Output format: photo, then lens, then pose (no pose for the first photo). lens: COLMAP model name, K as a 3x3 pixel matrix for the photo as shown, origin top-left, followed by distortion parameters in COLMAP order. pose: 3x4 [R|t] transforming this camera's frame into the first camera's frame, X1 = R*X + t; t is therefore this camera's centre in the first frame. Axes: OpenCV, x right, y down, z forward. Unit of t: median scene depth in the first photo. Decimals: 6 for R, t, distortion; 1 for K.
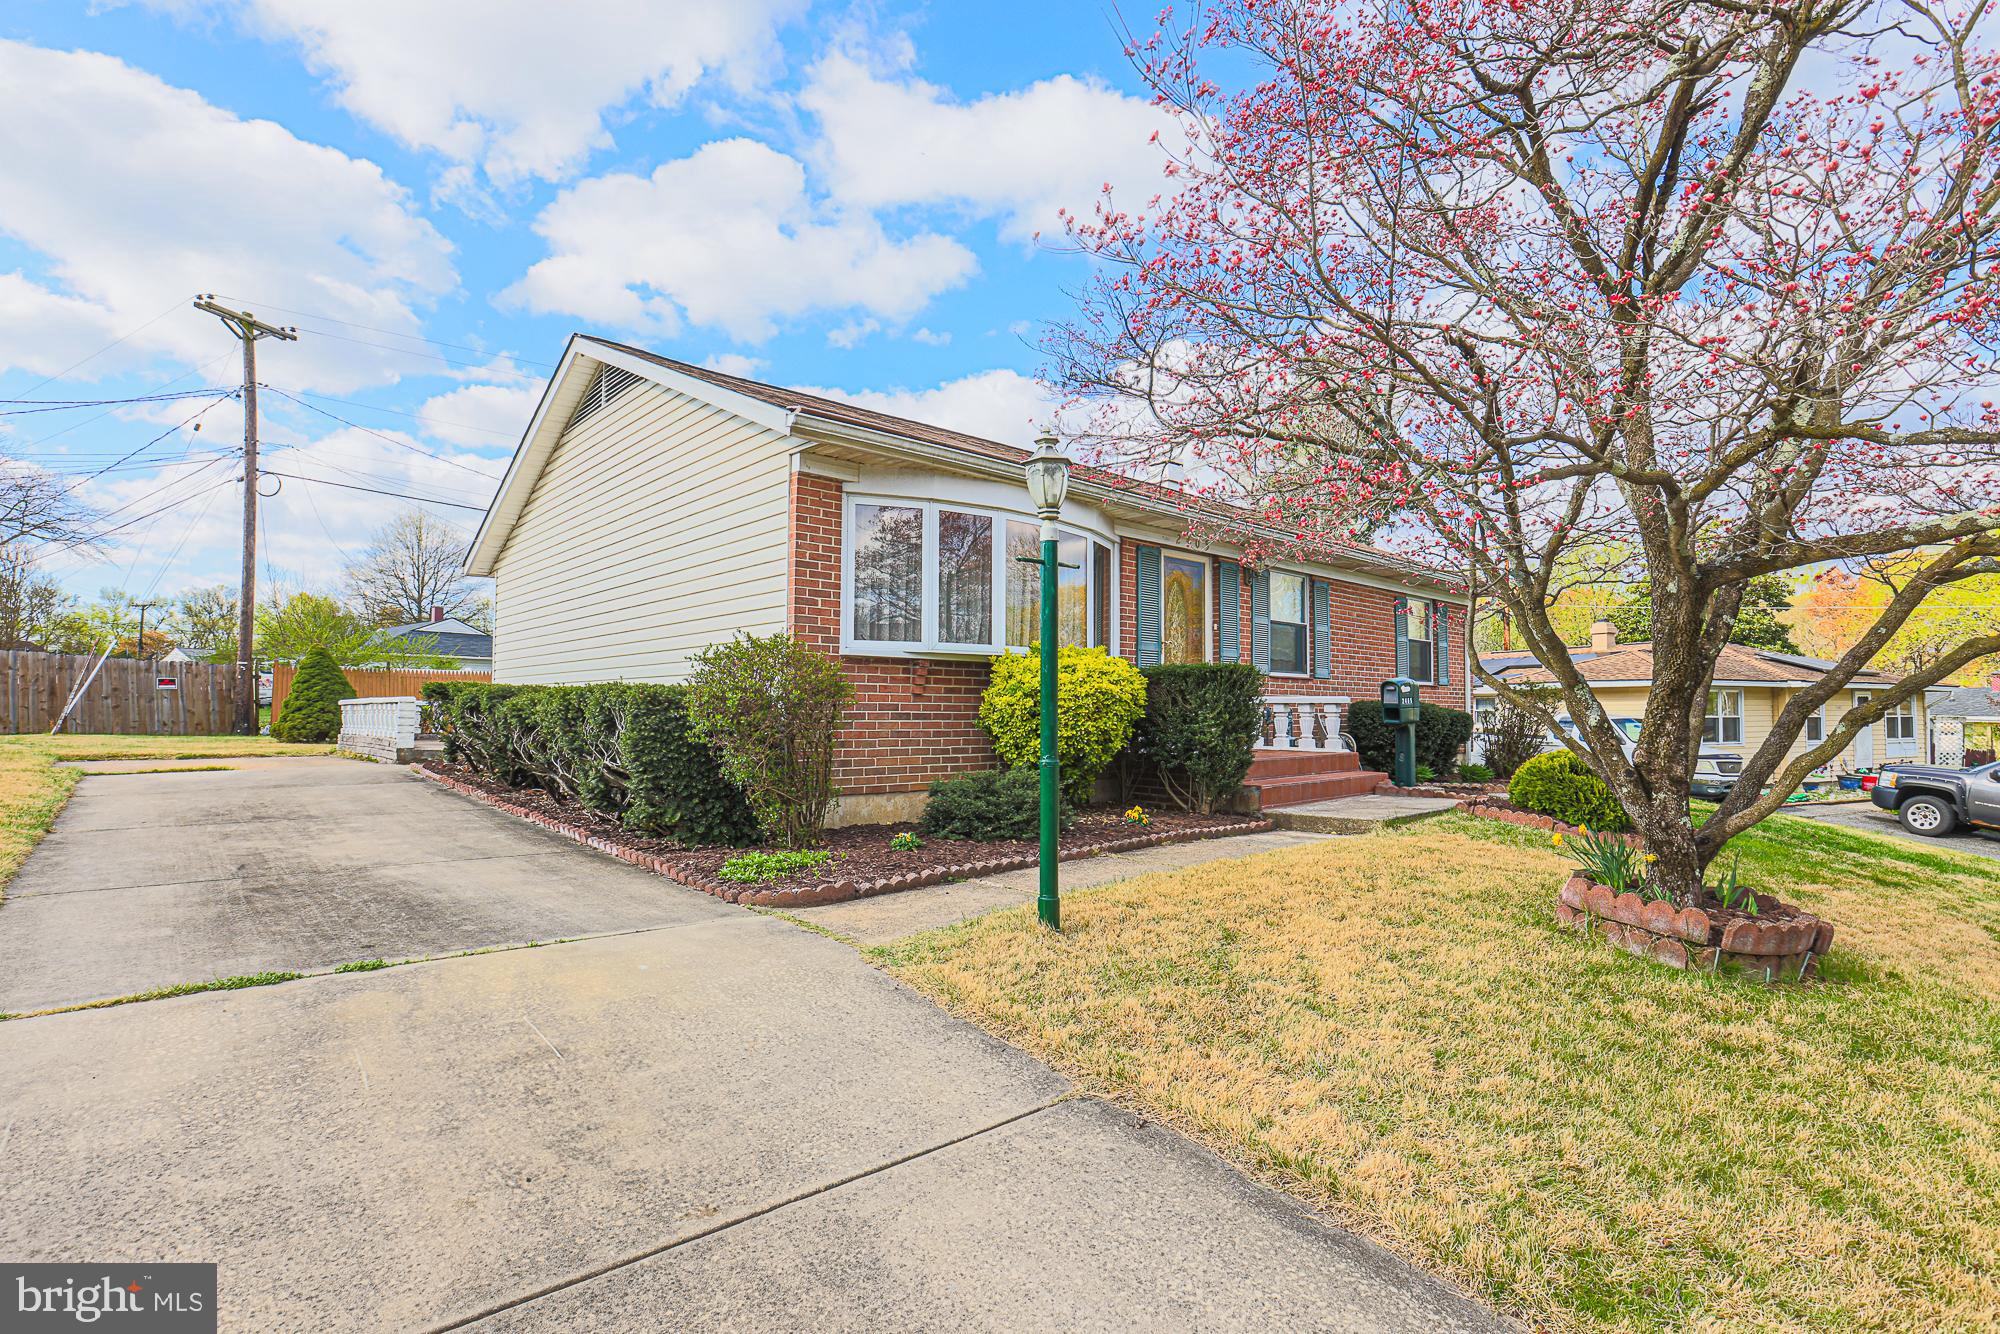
lens RADIAL K [[927.2, 0, 1023.7], [0, 927.2, 665.6], [0, 0, 1]] dist [-0.003117, -0.000469]
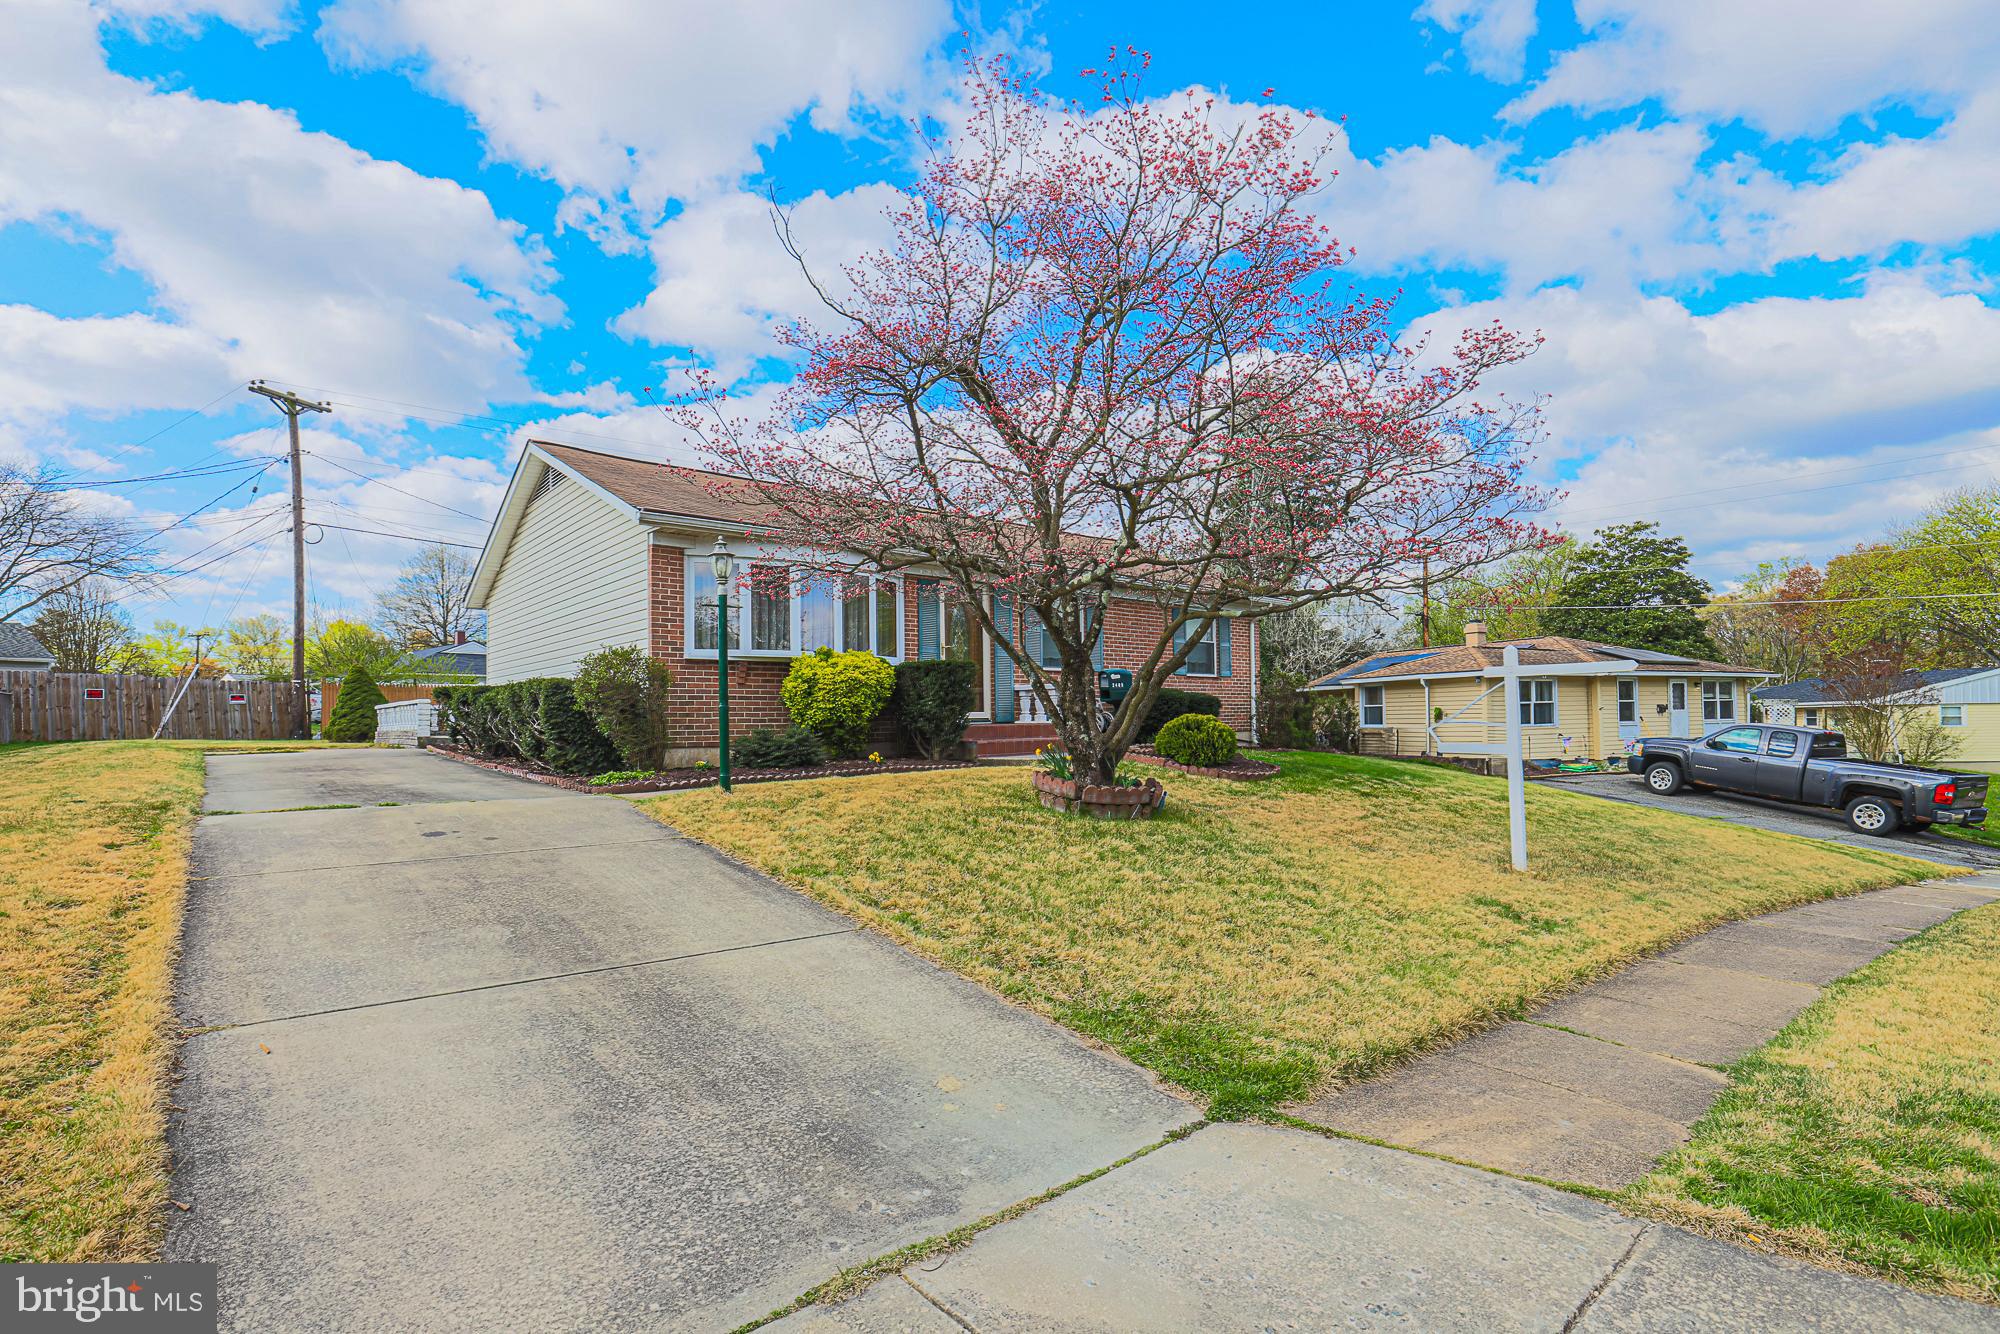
lens RADIAL K [[901.9, 0, 1003.0], [0, 901.9, 690.6], [0, 0, 1]] dist [-0.002222, -0.000039]
pose [[0.999396, -0.019977, -0.028438, 0.240042], [0.020444, 0.999659, 0.016255, 0.017849], [0.028103, -0.016827, 0.999463, -0.323325]]
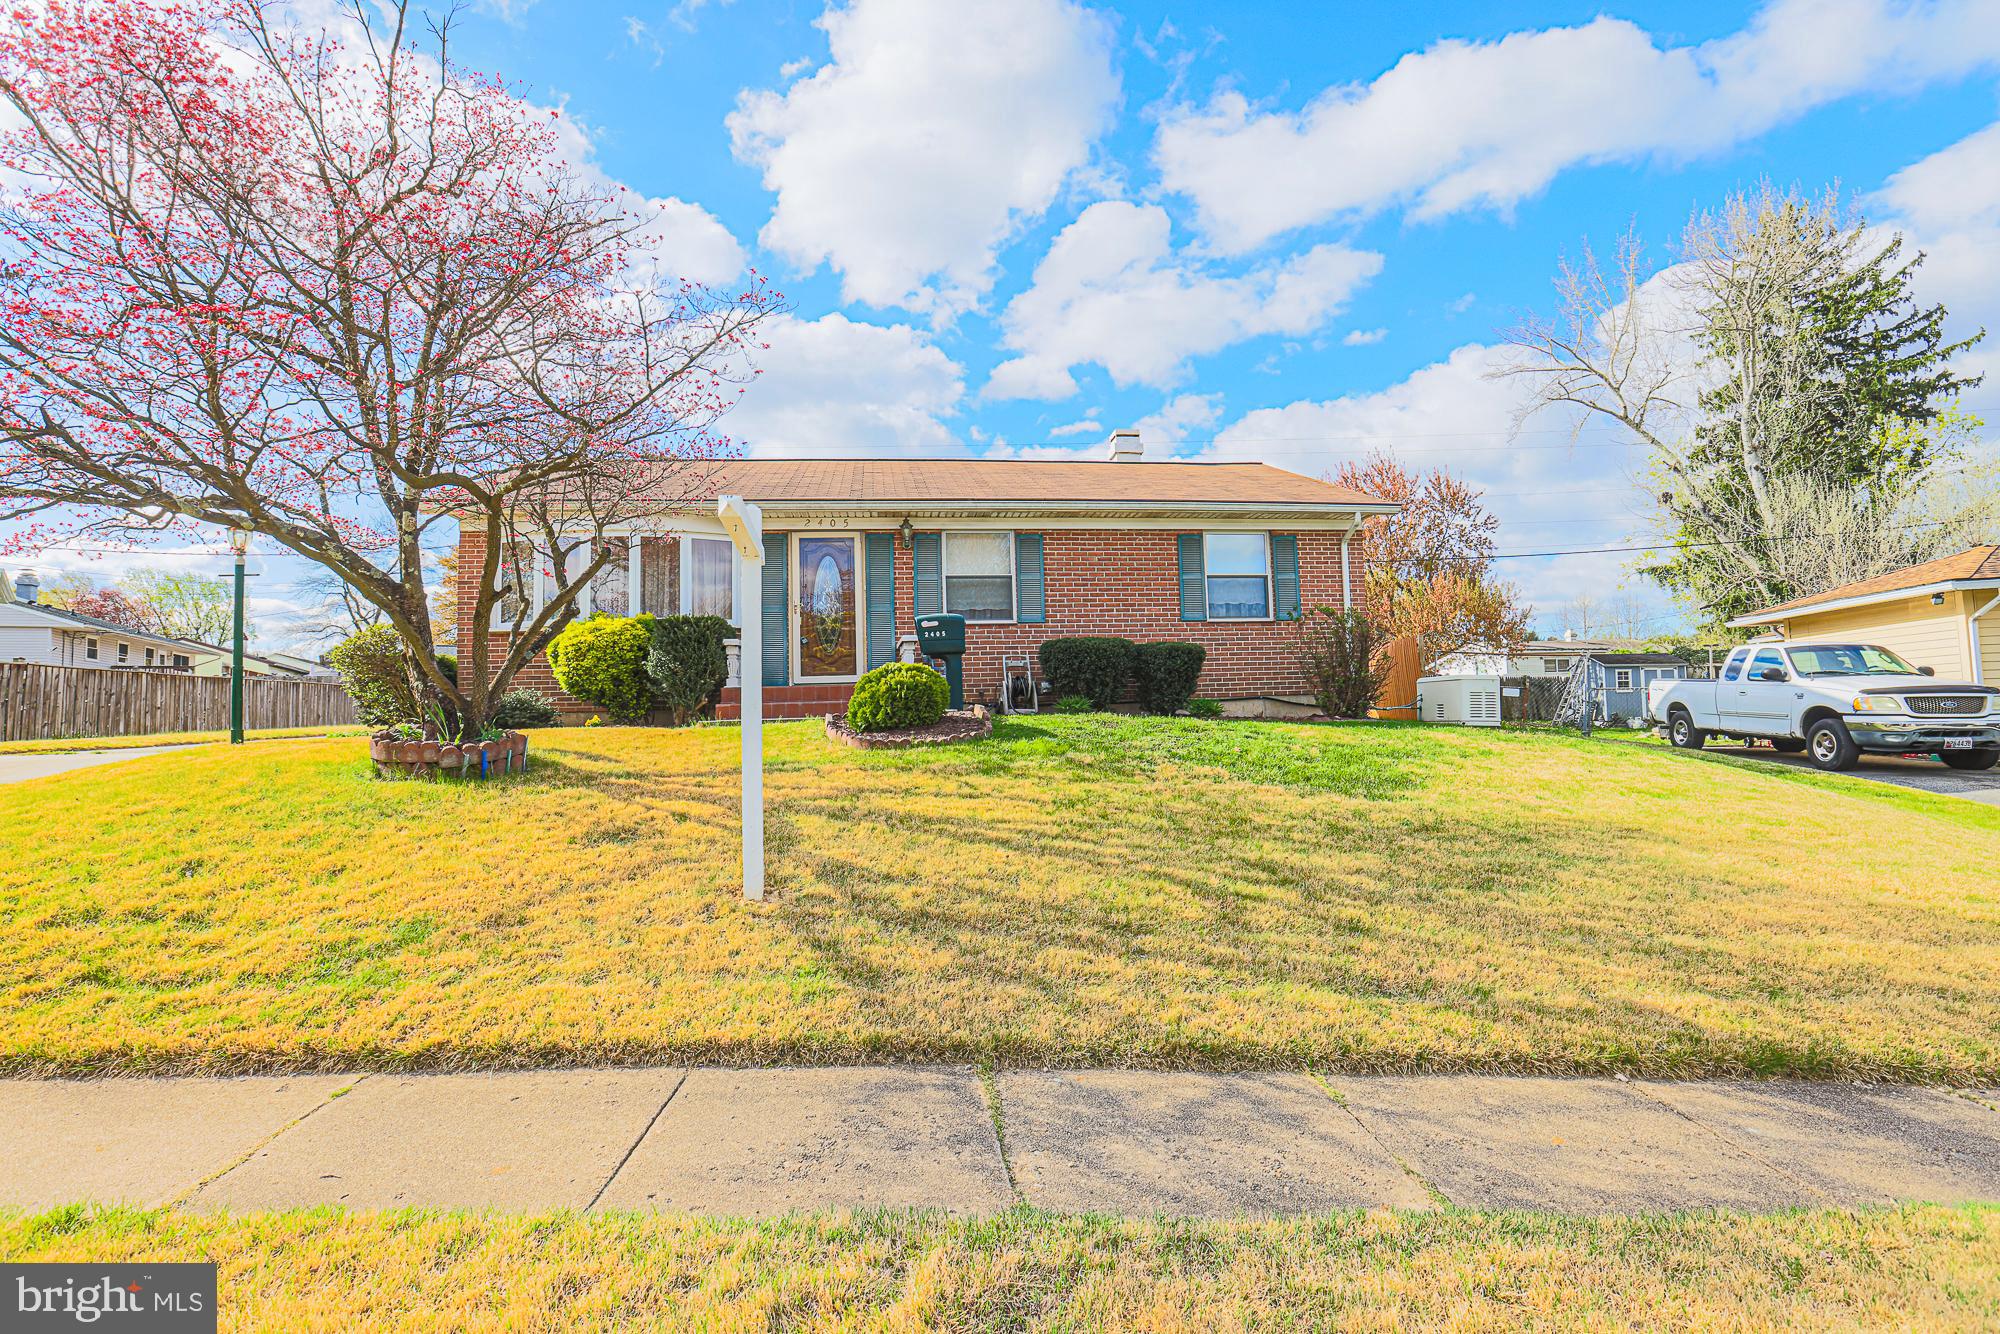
lens RADIAL K [[793.3, 0, 1000.0], [0, 793.3, 667.0], [0, 0, 1]] dist [0.000304, -0.000003]
pose [[0.775020, -0.061550, -0.628932, 0.909452], [0.059038, 0.997945, -0.024913, 0.089318], [0.629173, -0.017823, 0.777061, 0.276890]]
